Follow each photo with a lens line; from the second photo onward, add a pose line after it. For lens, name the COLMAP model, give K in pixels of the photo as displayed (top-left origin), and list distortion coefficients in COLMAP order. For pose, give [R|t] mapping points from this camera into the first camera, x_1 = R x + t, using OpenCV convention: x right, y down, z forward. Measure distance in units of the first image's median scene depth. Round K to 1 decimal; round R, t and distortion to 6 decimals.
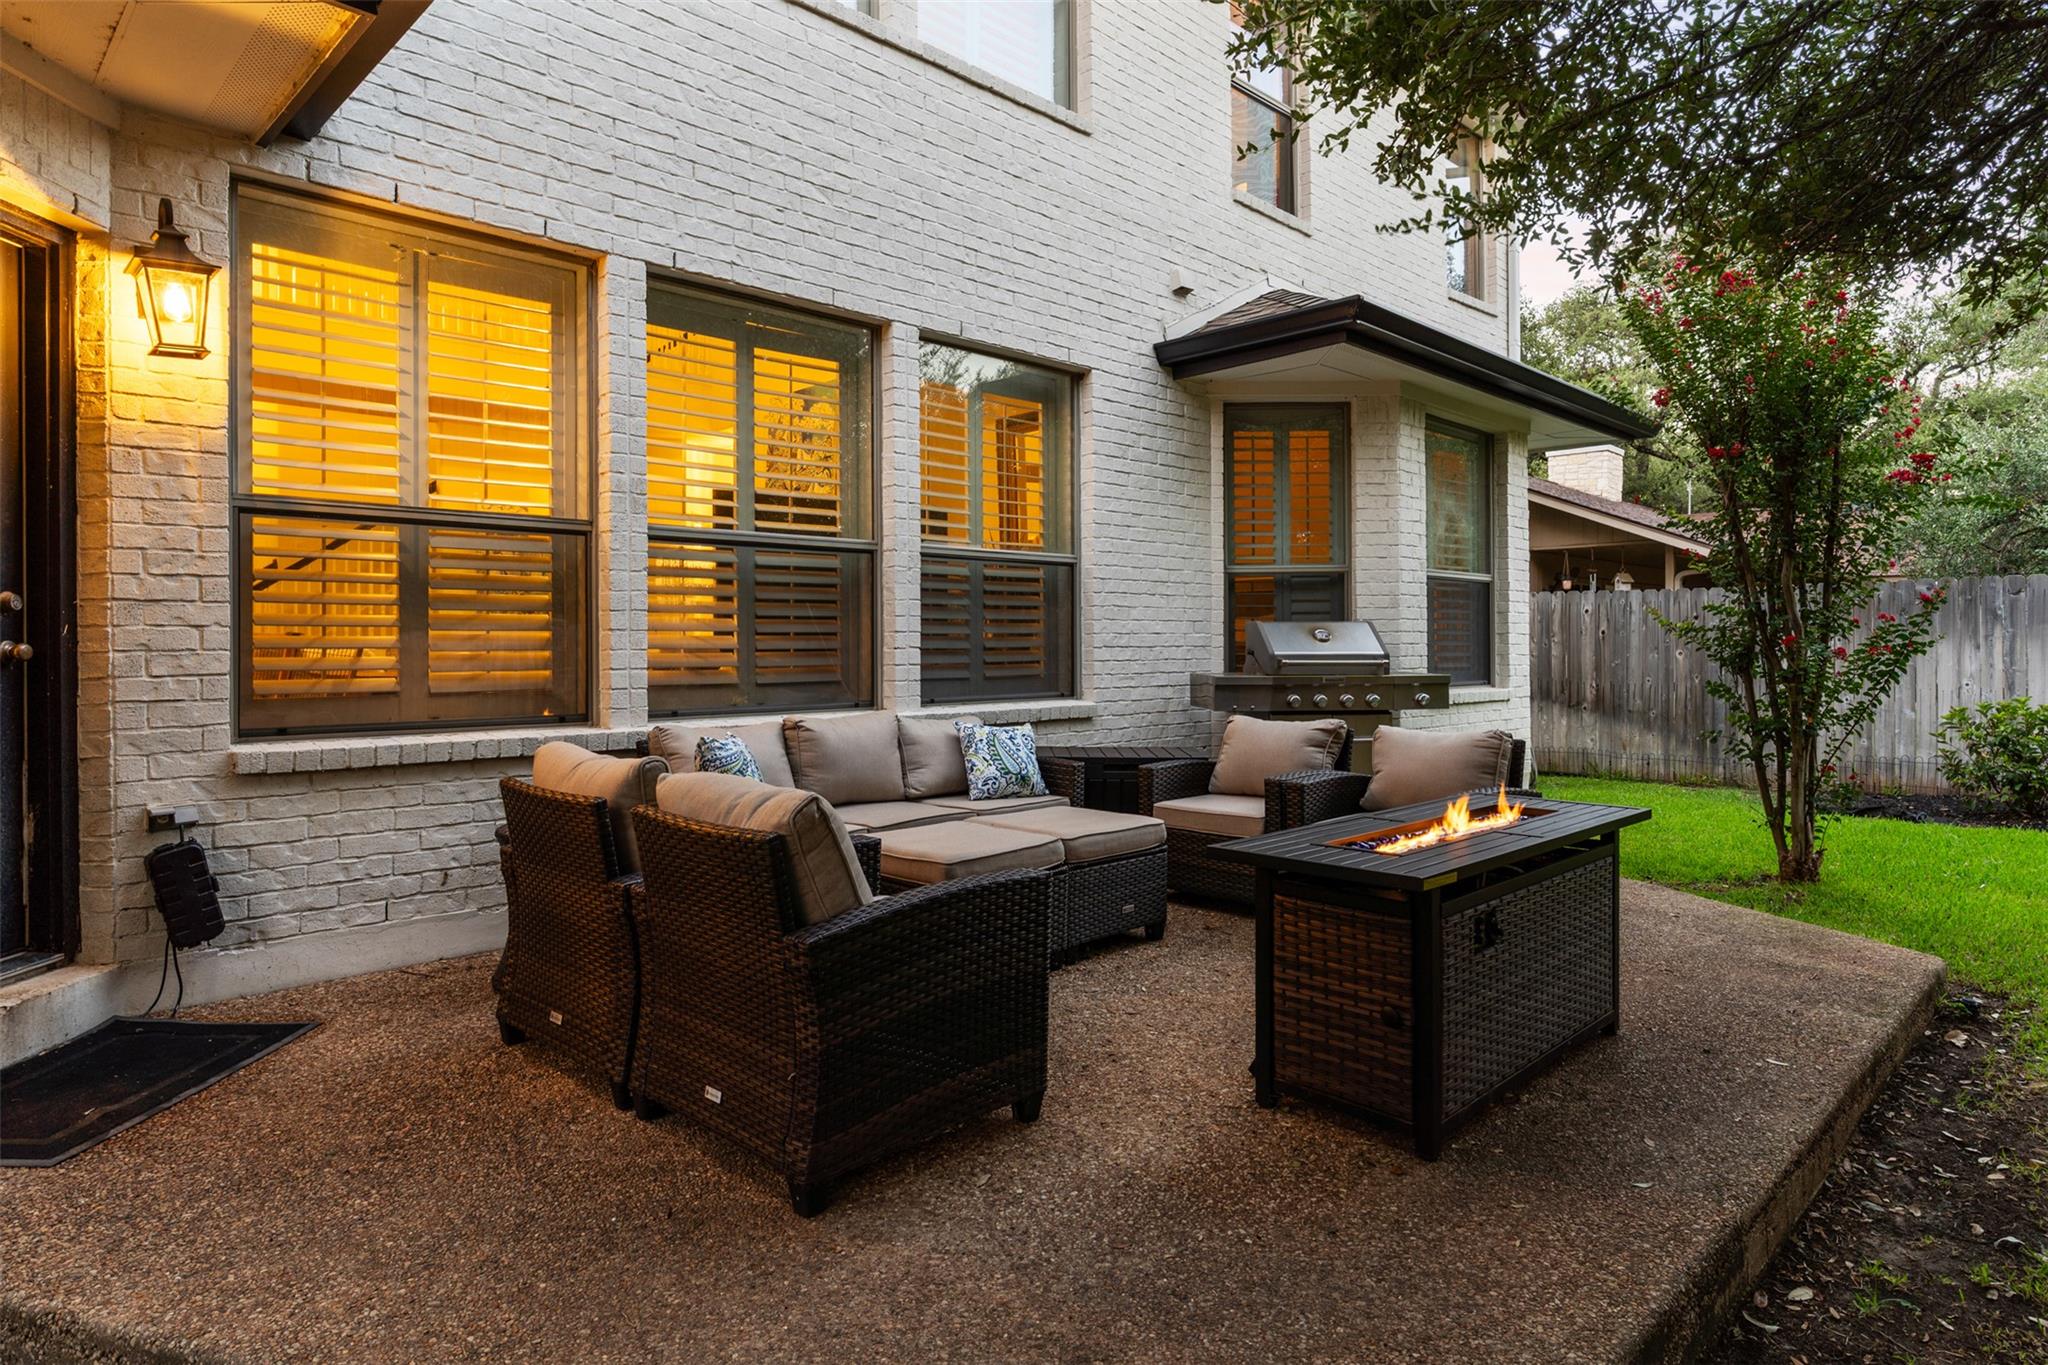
lens RADIAL K [[1170.3, 0, 1019.9], [0, 1170.3, 632.3], [0, 0, 1]] dist [-0.006375, -0.000746]
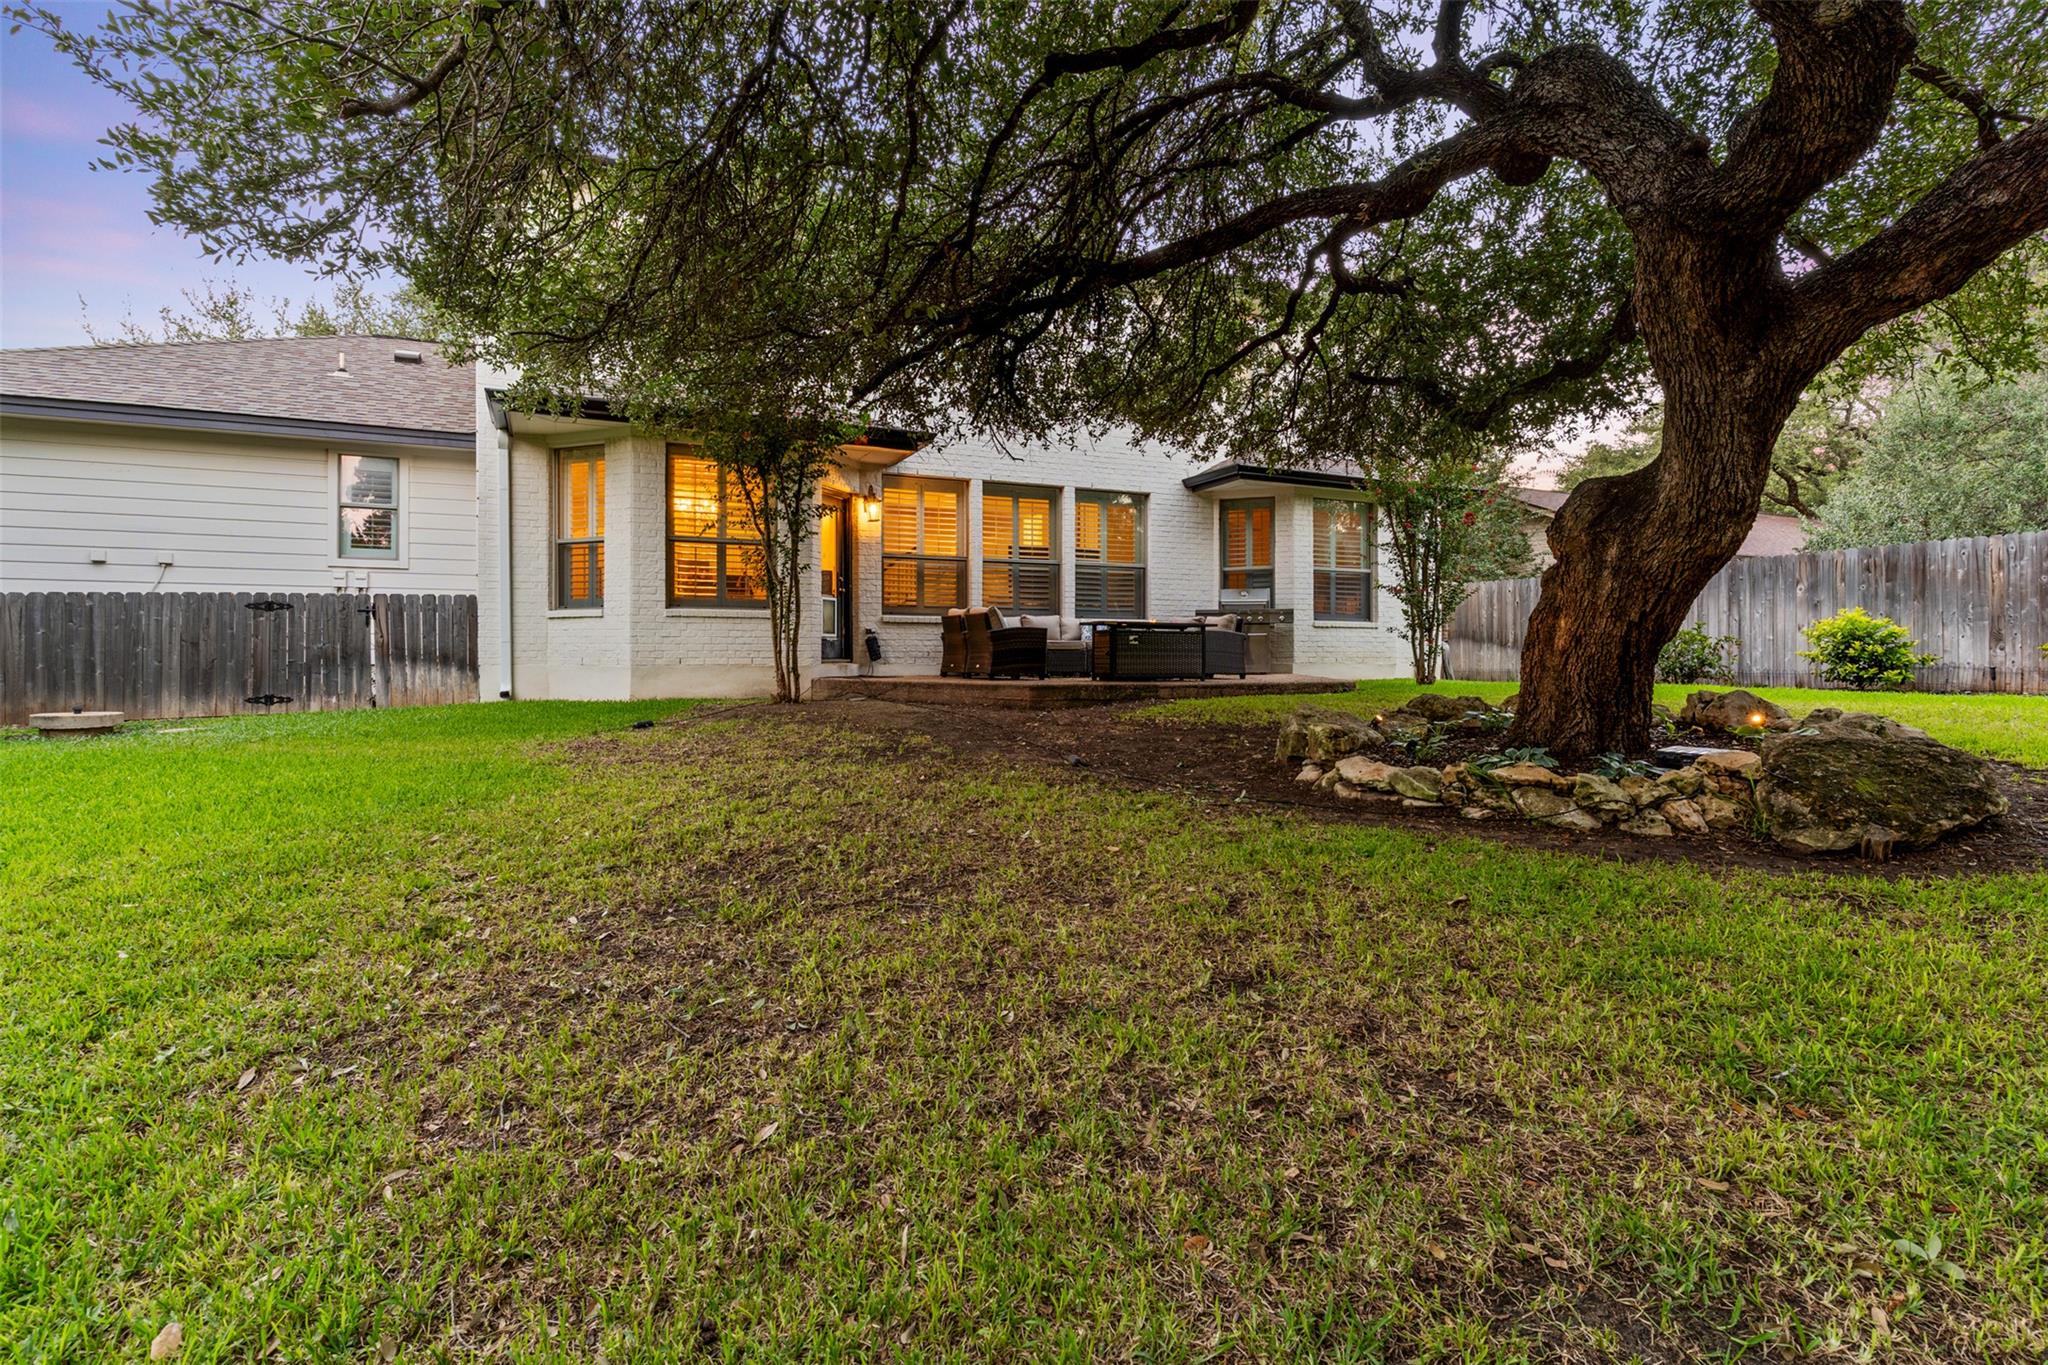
lens RADIAL K [[989.5, 0, 1030.1], [0, 989.5, 676.5], [0, 0, 1]] dist [0.003017, 0.000938]
pose [[0.942688, 0.016443, -0.333270, 0.544802], [-0.003999, 0.999270, 0.037991, 0.100723], [0.333652, -0.034481, 0.942066, -1.177822]]
